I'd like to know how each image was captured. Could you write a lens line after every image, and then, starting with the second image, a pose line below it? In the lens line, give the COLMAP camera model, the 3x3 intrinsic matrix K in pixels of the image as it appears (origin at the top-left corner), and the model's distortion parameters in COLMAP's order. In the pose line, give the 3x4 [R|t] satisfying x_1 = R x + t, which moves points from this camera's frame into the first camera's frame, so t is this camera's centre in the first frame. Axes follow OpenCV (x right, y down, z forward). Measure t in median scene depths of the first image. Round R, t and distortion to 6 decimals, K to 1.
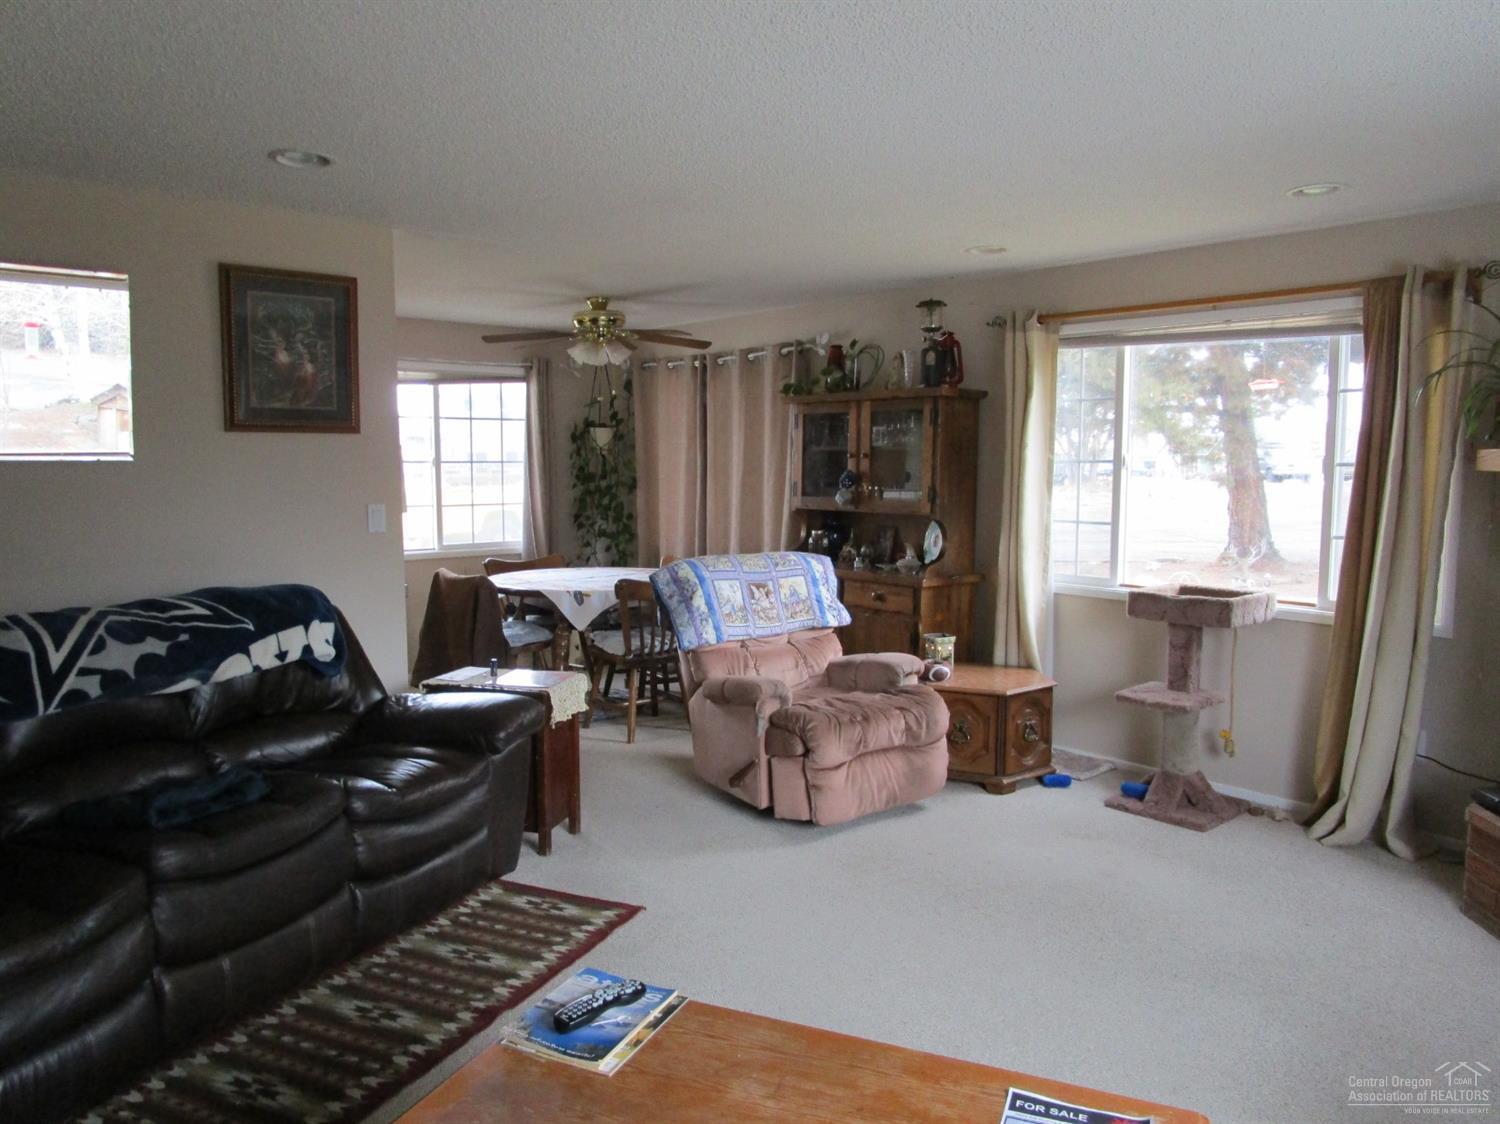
lens RADIAL K [[1072.1, 0, 750.0], [0, 1072.1, 562.0], [0, 0, 1]] dist [-0.046002, 0.000675]
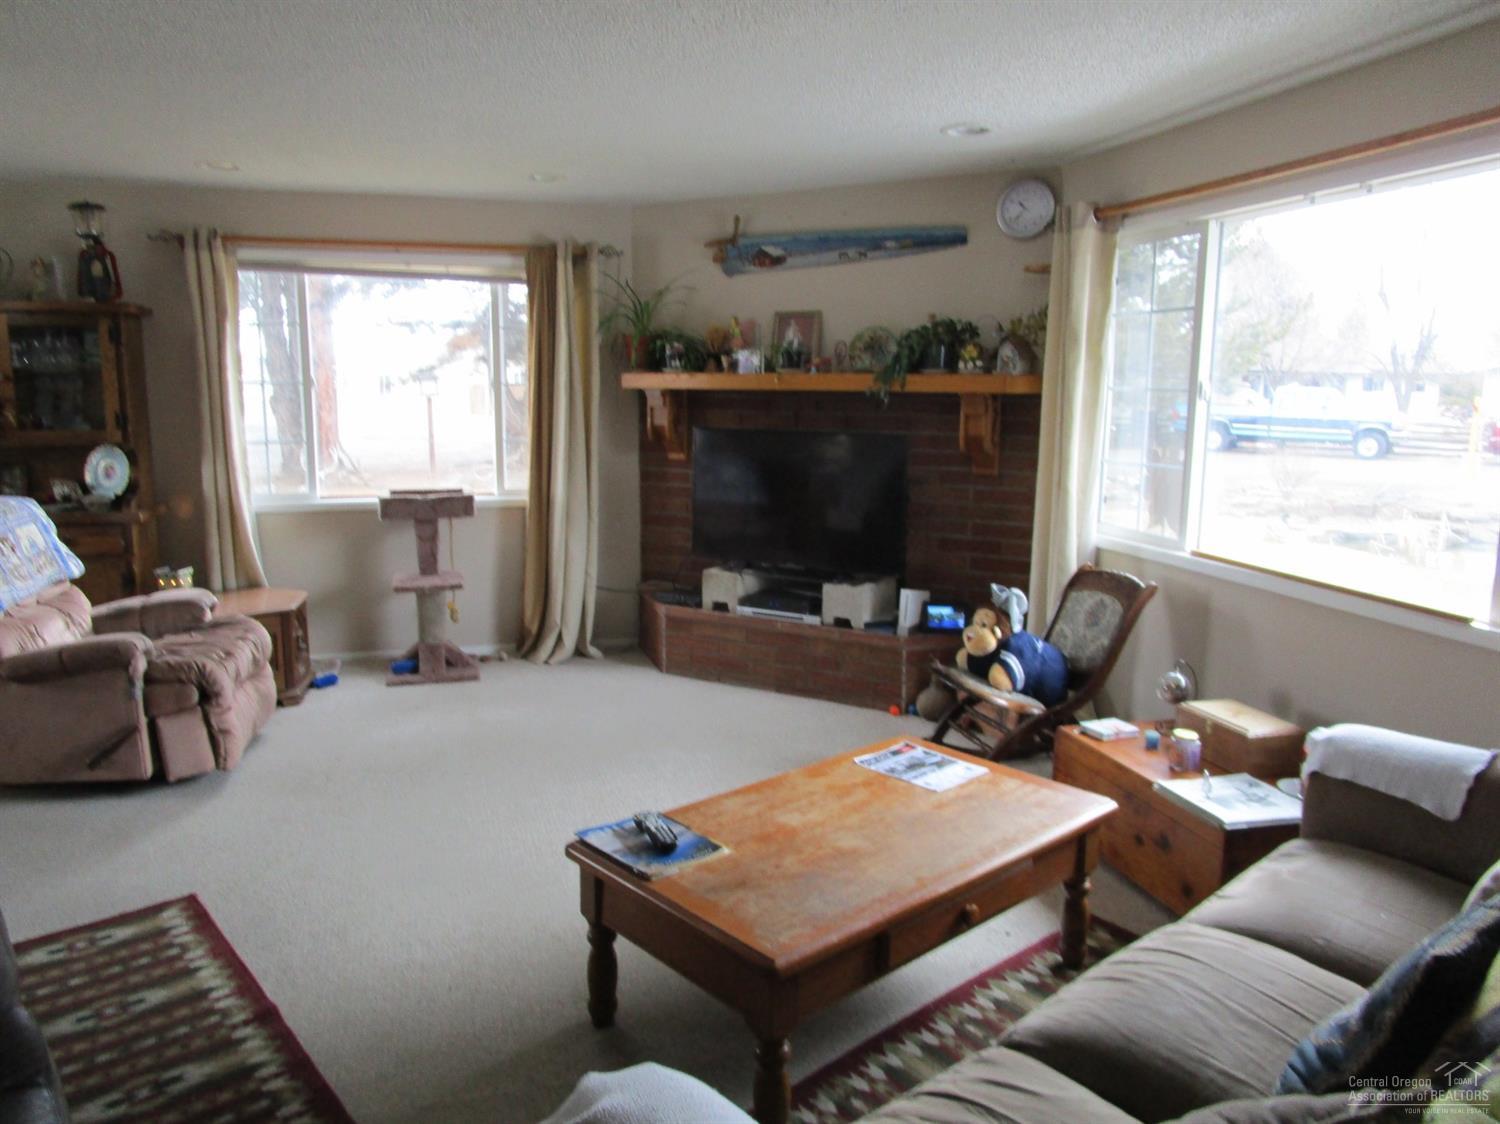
lens RADIAL K [[1072.1, 0, 750.0], [0, 1072.1, 562.0], [0, 0, 1]] dist [-0.046002, 0.000675]
pose [[0.413968, -0.150606, 0.897746, -0.529873], [0.080377, 0.988414, 0.128753, -0.020181], [-0.906736, 0.018859, 0.421277, 0.164450]]
